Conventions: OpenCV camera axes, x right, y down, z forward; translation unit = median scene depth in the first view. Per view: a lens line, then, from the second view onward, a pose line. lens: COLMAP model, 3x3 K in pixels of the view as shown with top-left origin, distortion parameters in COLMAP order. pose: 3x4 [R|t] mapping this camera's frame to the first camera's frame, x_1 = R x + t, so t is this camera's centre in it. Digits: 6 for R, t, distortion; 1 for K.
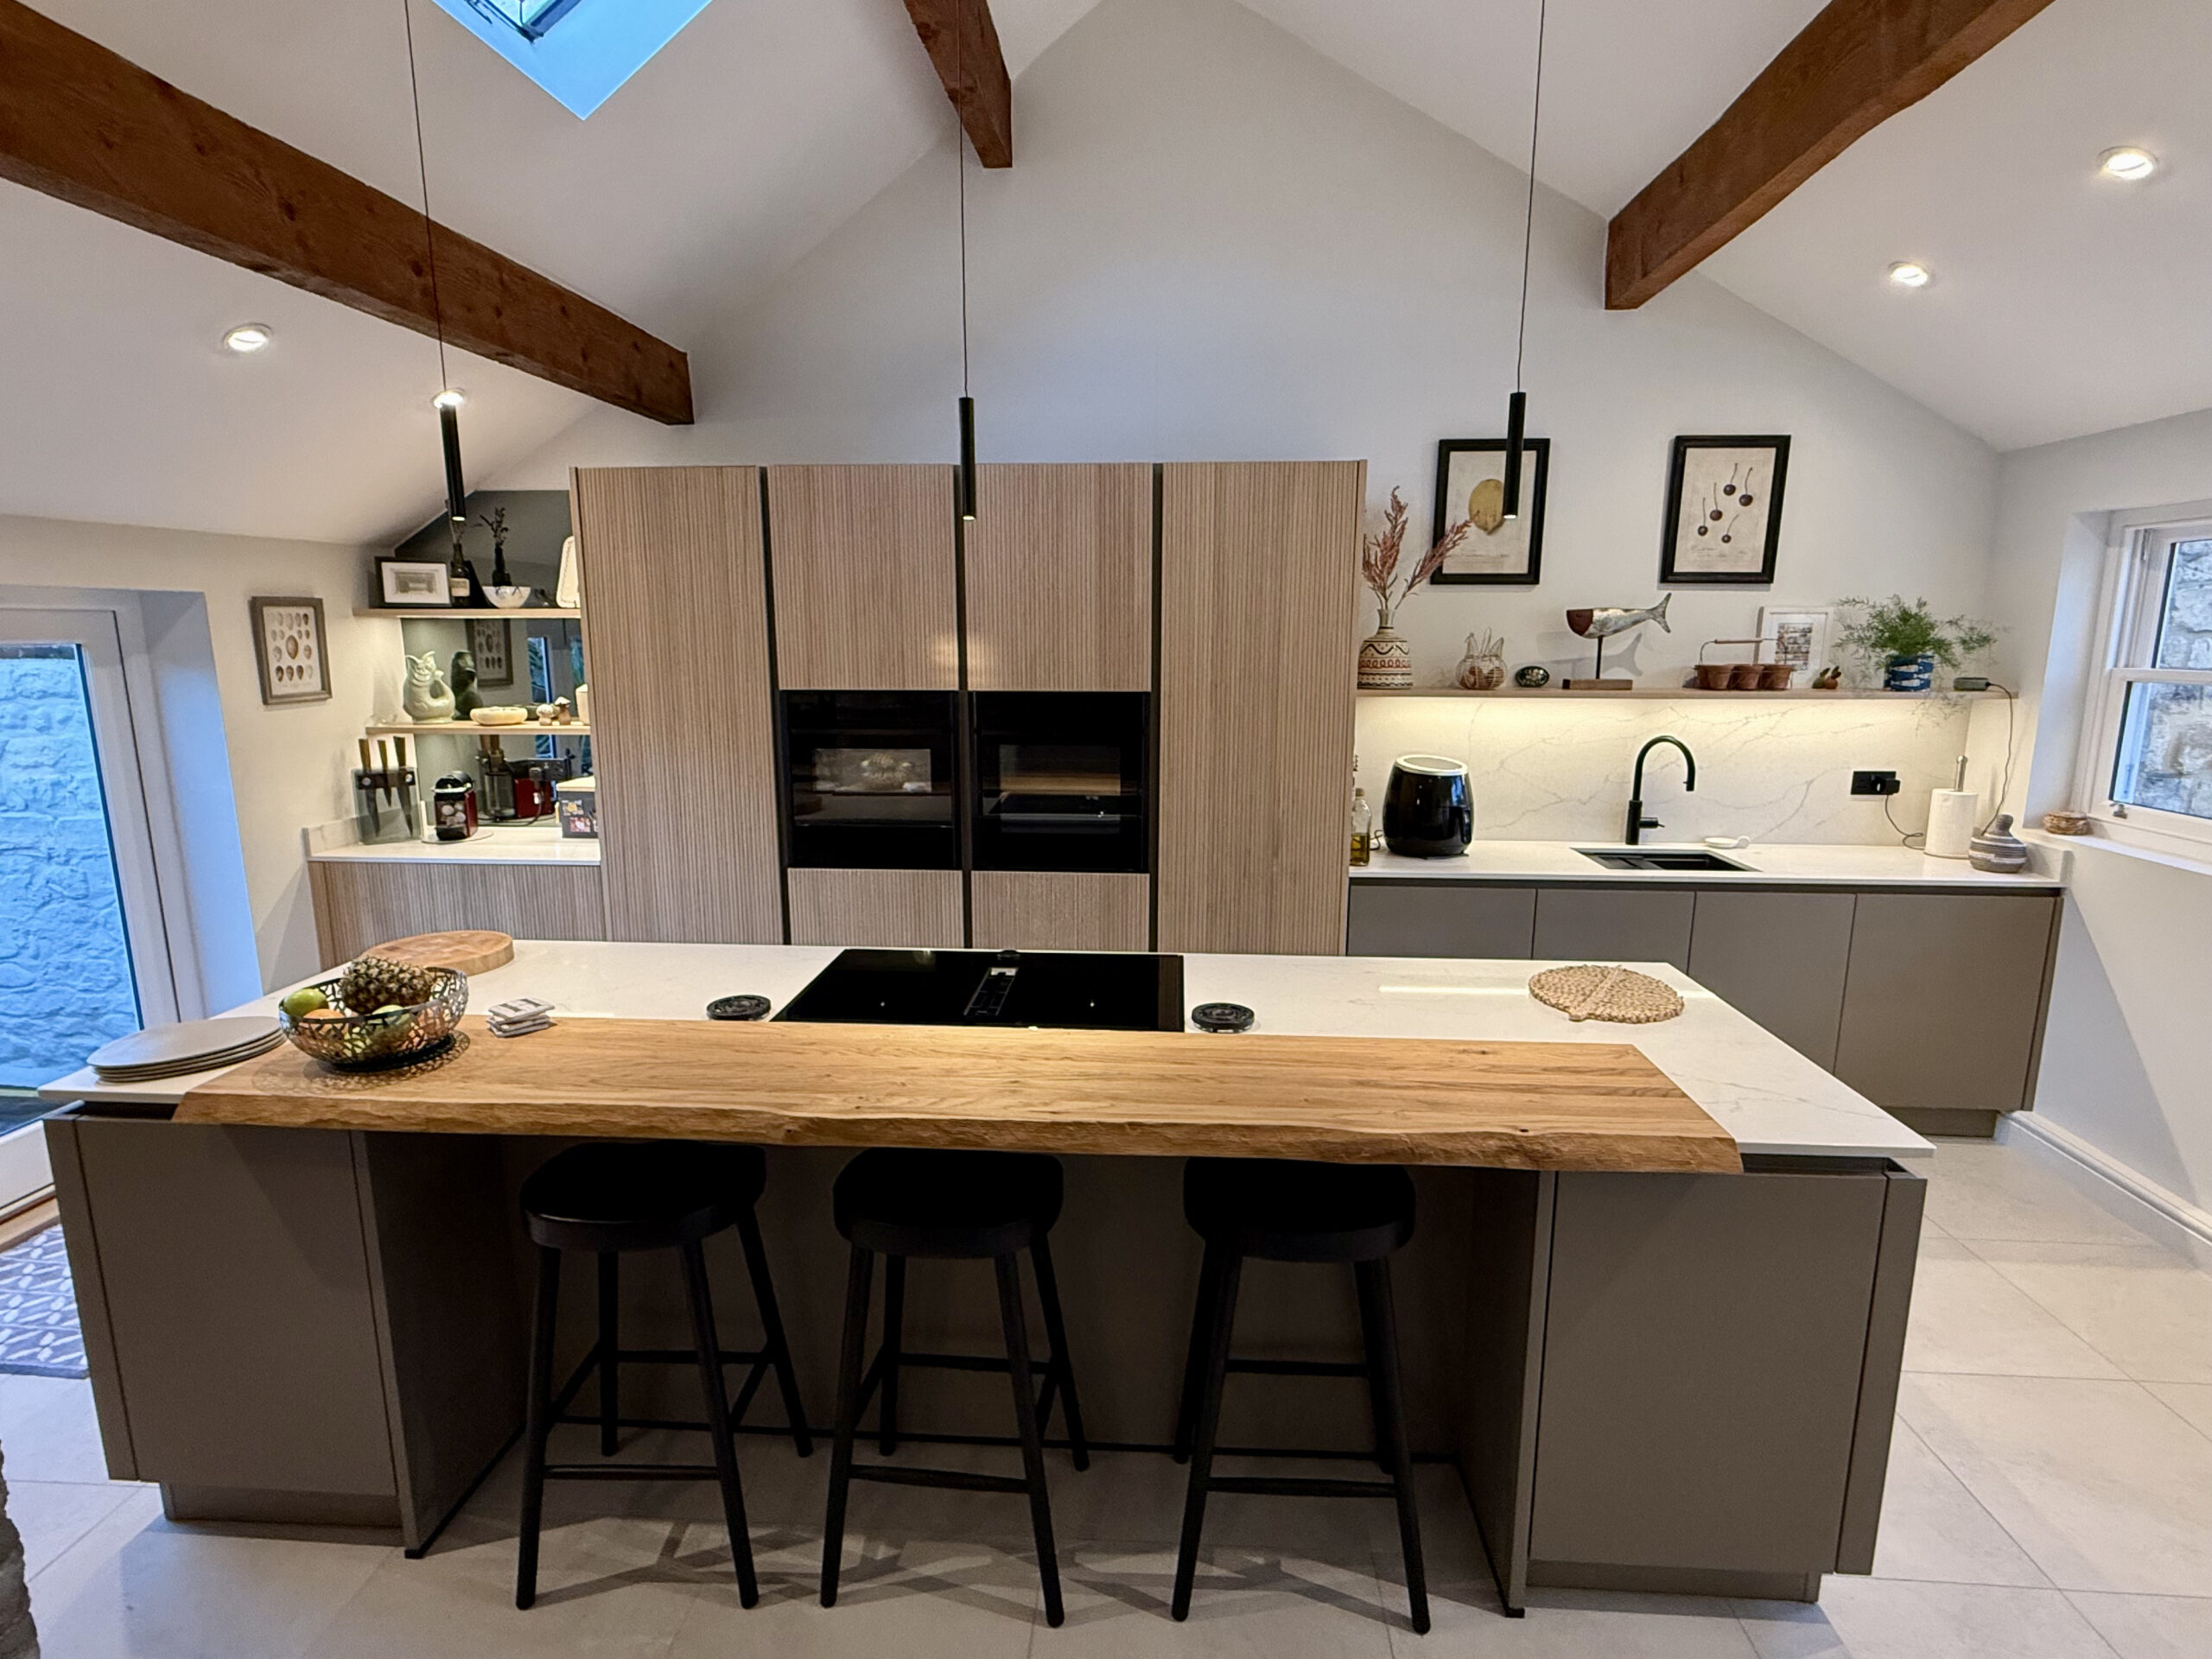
lens RADIAL K [[1101.1, 0, 1106.0], [0, 1101.1, 829.5], [0, 0, 1]] dist [-0.000686, -0.000010]
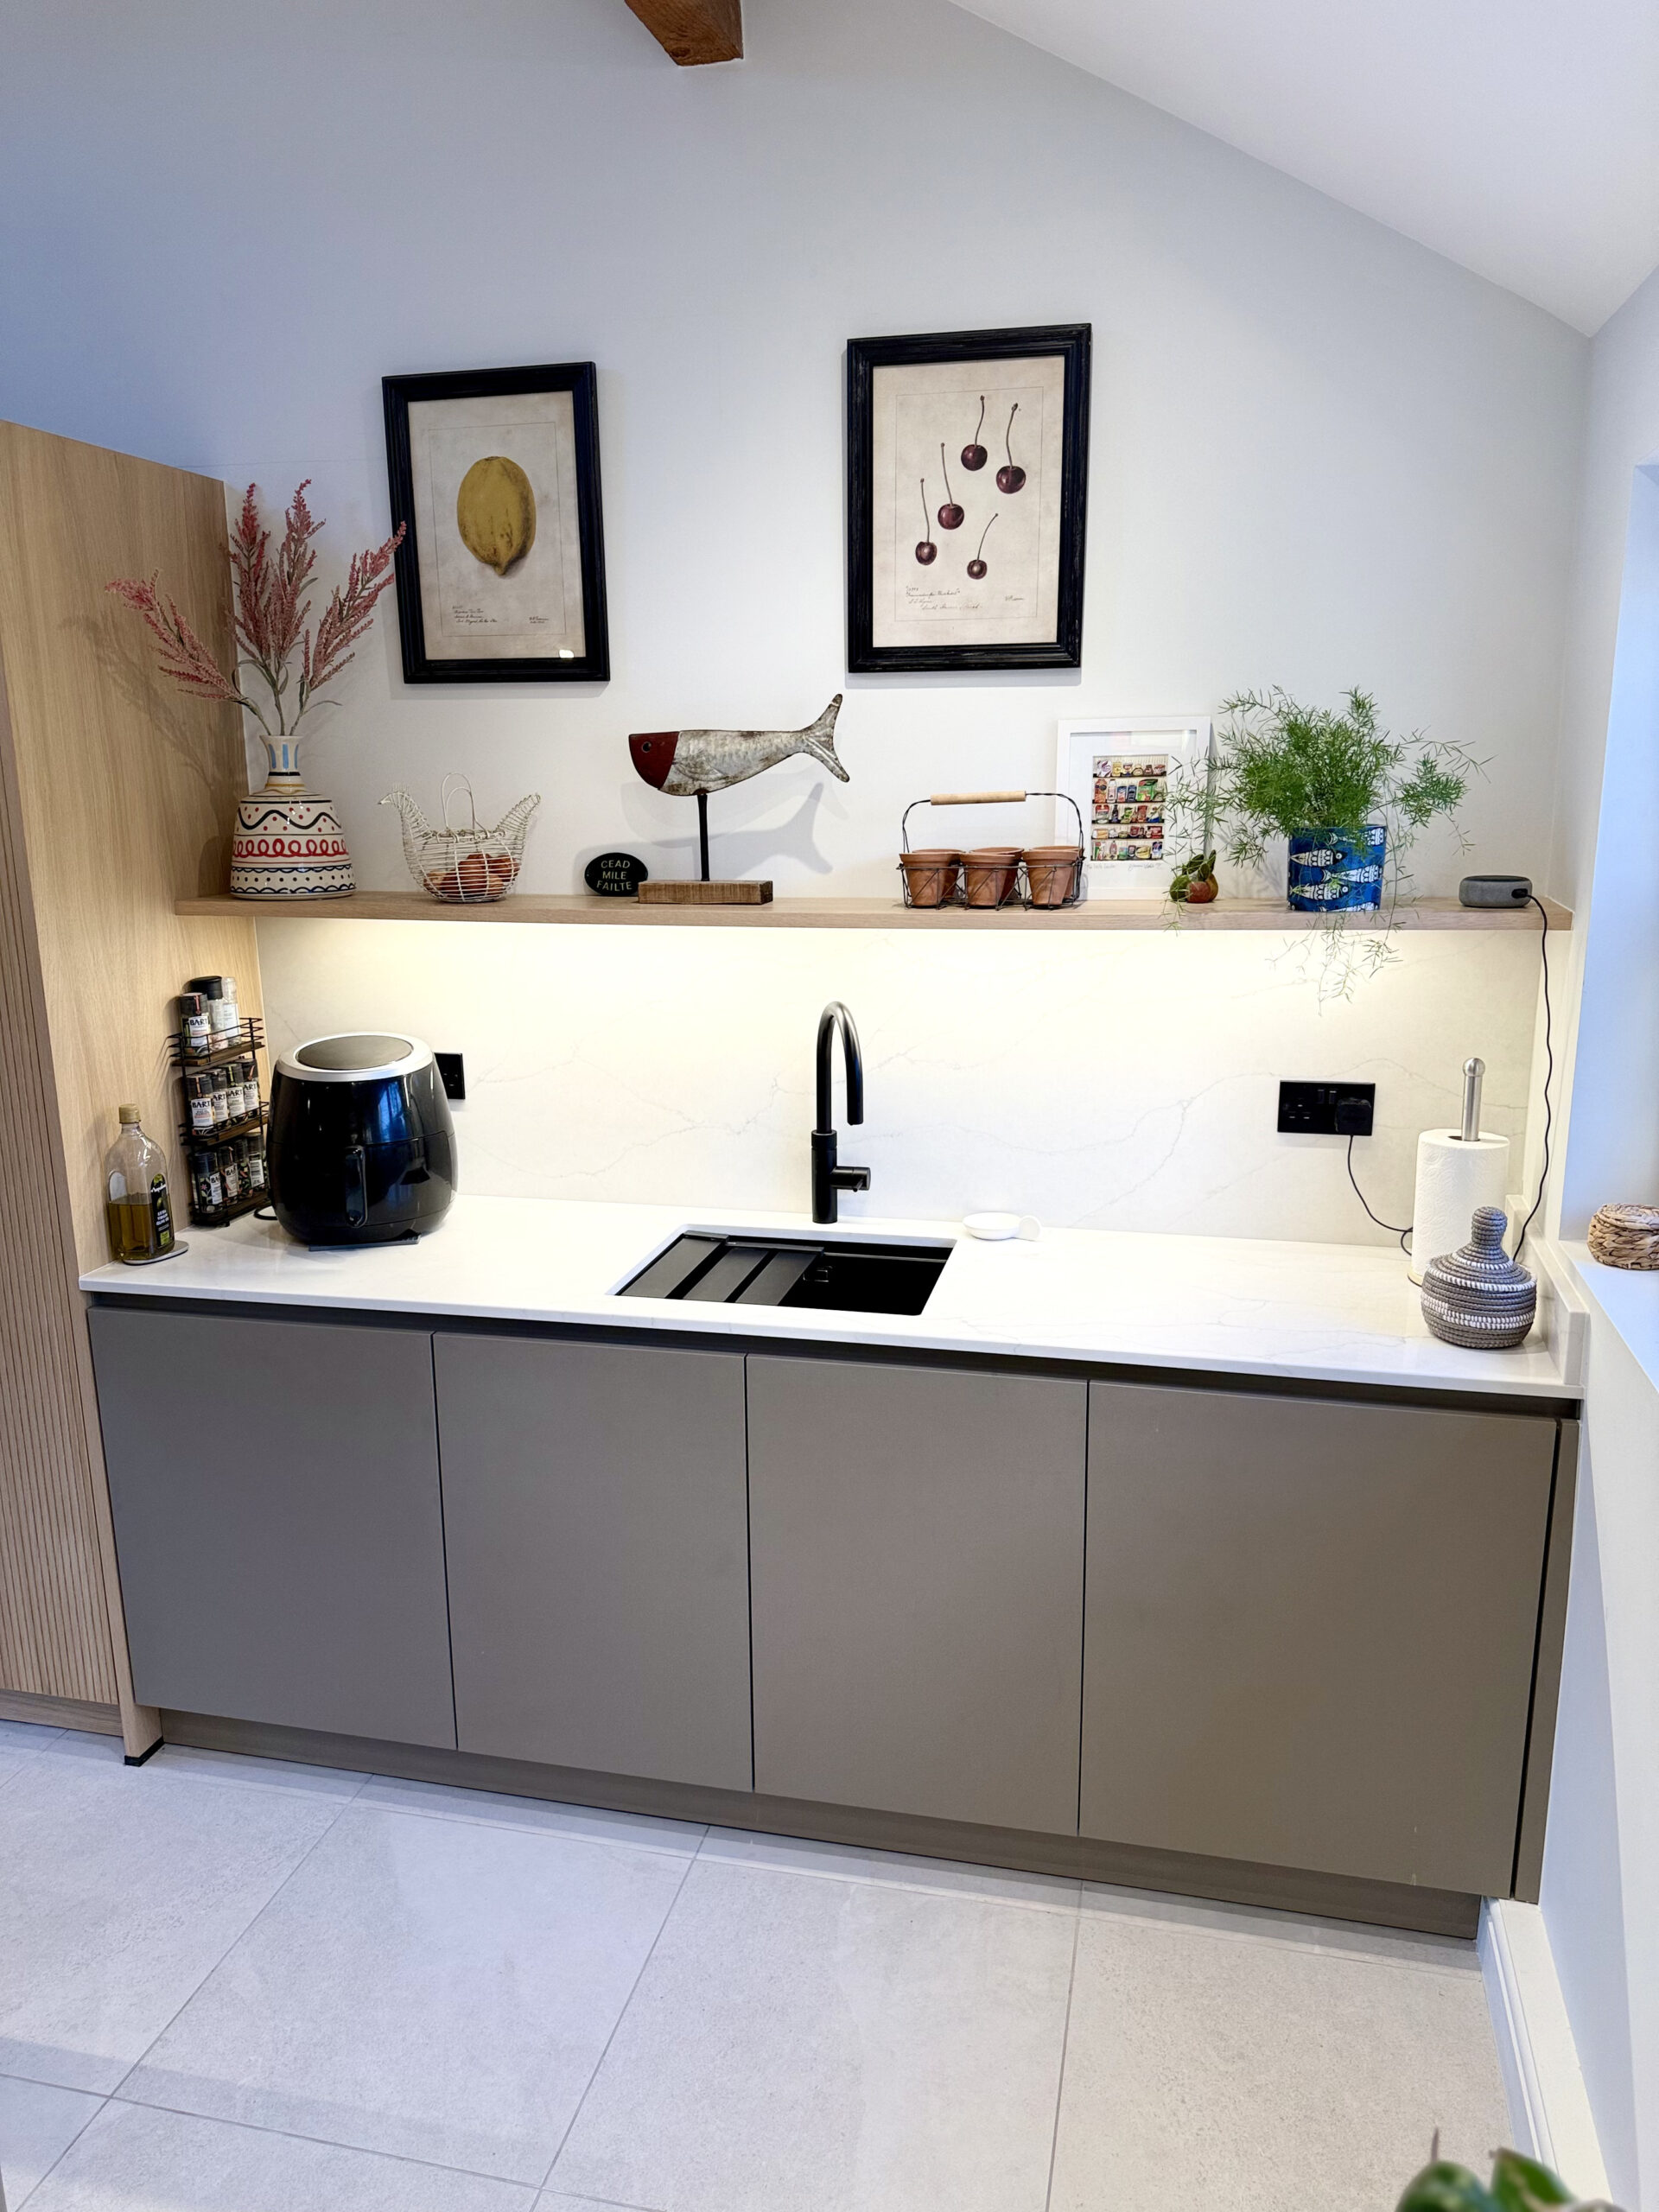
lens RADIAL K [[1547.6, 0, 829.5], [0, 1547.6, 1106.0], [0, 0, 1]] dist [0.181503, -0.400846]
pose [[0.986824, 0.021629, -0.160345, 0.613457], [-0.014849, 0.998949, 0.043363, -0.069459], [0.161114, -0.040411, 0.986108, 0.339389]]
